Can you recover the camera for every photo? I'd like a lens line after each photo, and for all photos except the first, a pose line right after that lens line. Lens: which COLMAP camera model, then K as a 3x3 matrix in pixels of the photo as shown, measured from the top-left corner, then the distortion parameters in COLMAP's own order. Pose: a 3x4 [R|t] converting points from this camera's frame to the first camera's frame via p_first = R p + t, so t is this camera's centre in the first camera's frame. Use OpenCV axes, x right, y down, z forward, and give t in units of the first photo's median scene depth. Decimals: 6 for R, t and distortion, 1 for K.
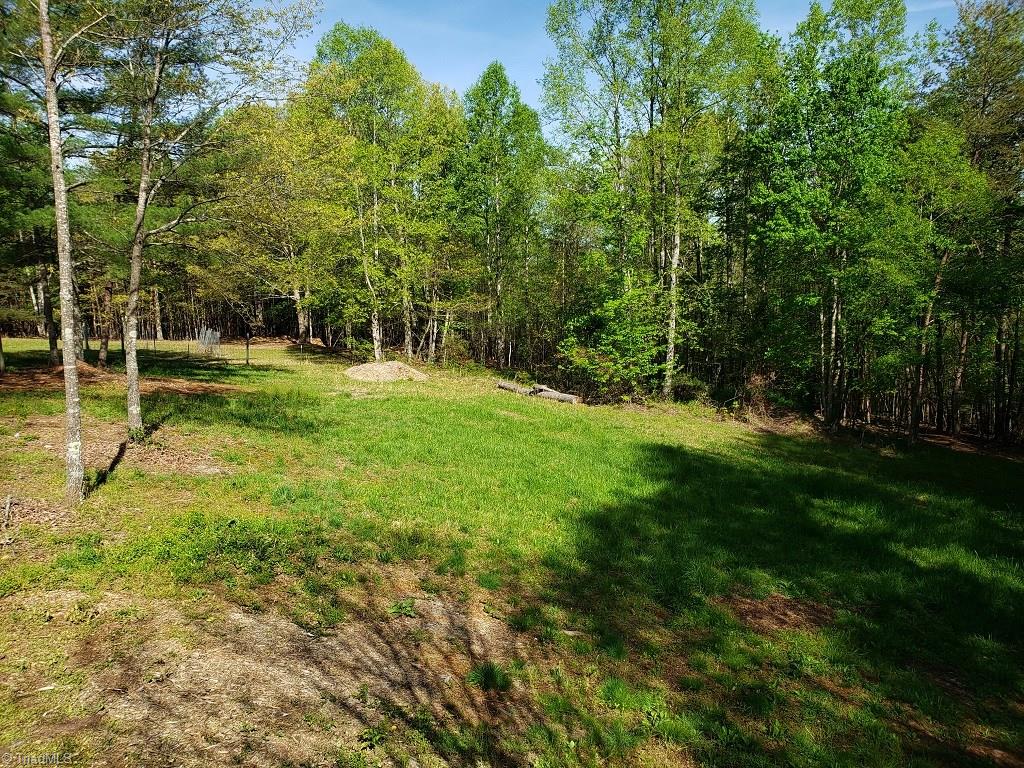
lens RADIAL K [[797.1, 0, 515.5], [0, 797.1, 386.5], [0, 0, 1]] dist [0.058620, -0.046288]
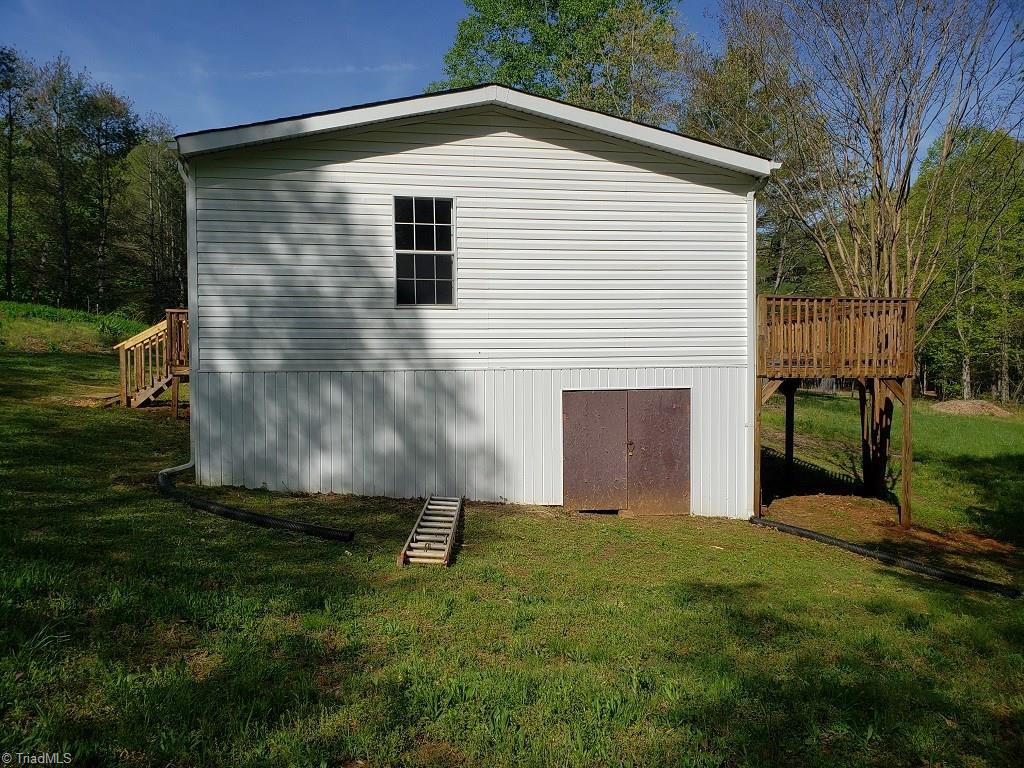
lens RADIAL K [[797.1, 0, 510.4], [0, 797.1, 382.7], [0, 0, 1]] dist [0.058620, -0.046288]
pose [[0.722462, 0.017930, -0.691178, 0.234569], [-0.080759, 0.995009, -0.058602, 0.095156], [0.686678, 0.098157, 0.720304, -0.453137]]
